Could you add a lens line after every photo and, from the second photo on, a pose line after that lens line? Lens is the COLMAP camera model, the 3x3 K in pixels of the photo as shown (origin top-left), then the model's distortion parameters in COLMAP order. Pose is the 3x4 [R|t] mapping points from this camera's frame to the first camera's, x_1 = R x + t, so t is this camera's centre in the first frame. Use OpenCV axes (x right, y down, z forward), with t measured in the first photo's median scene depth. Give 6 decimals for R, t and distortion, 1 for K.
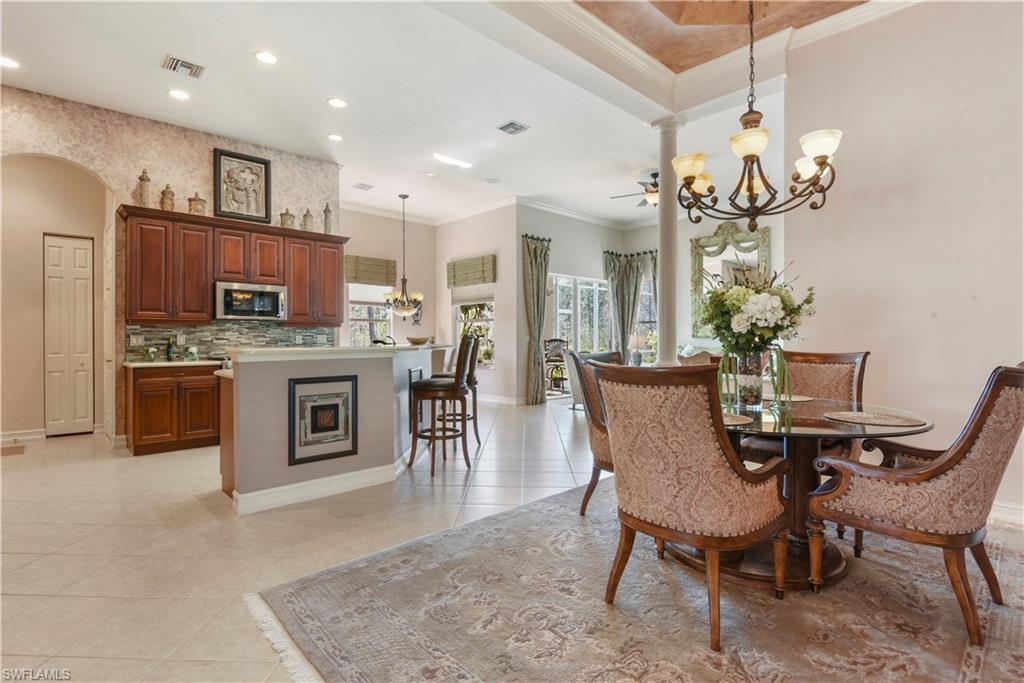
lens RADIAL K [[500.6, 0, 515.5], [0, 500.6, 338.7], [0, 0, 1]] dist [0.017729, -0.022196]
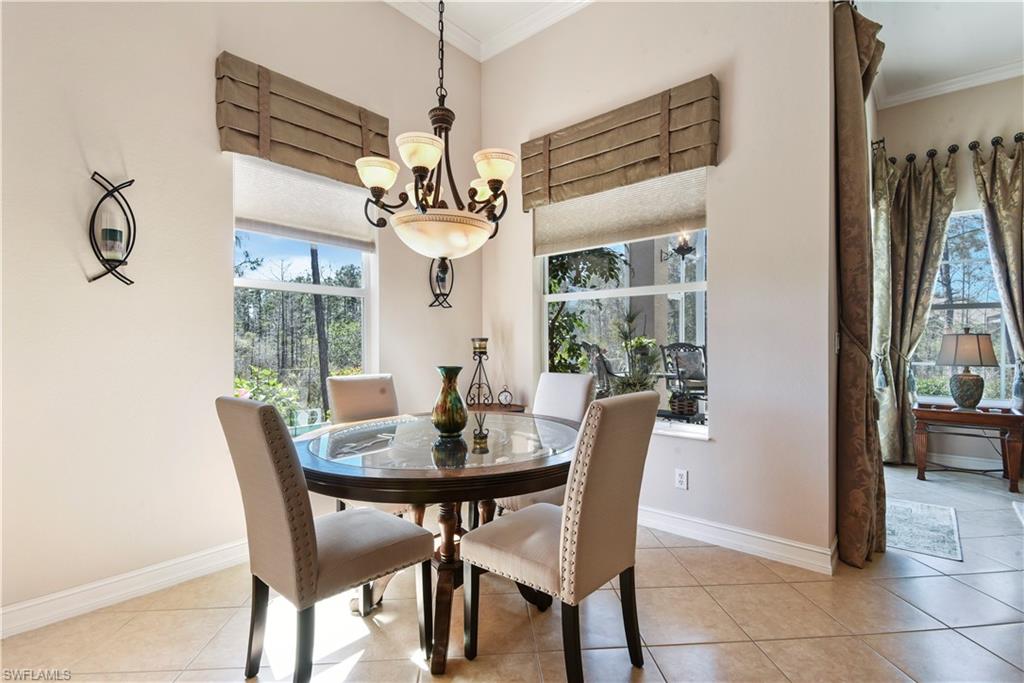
lens RADIAL K [[479.1, 0, 509.6], [0, 479.1, 343.1], [0, 0, 1]] dist [0.002104, -0.009150]
pose [[0.995264, -0.000118, 0.097211, -0.294065], [-0.000267, 0.999992, 0.003946, -0.001817], [-0.097211, -0.003953, 0.995256, 1.040588]]
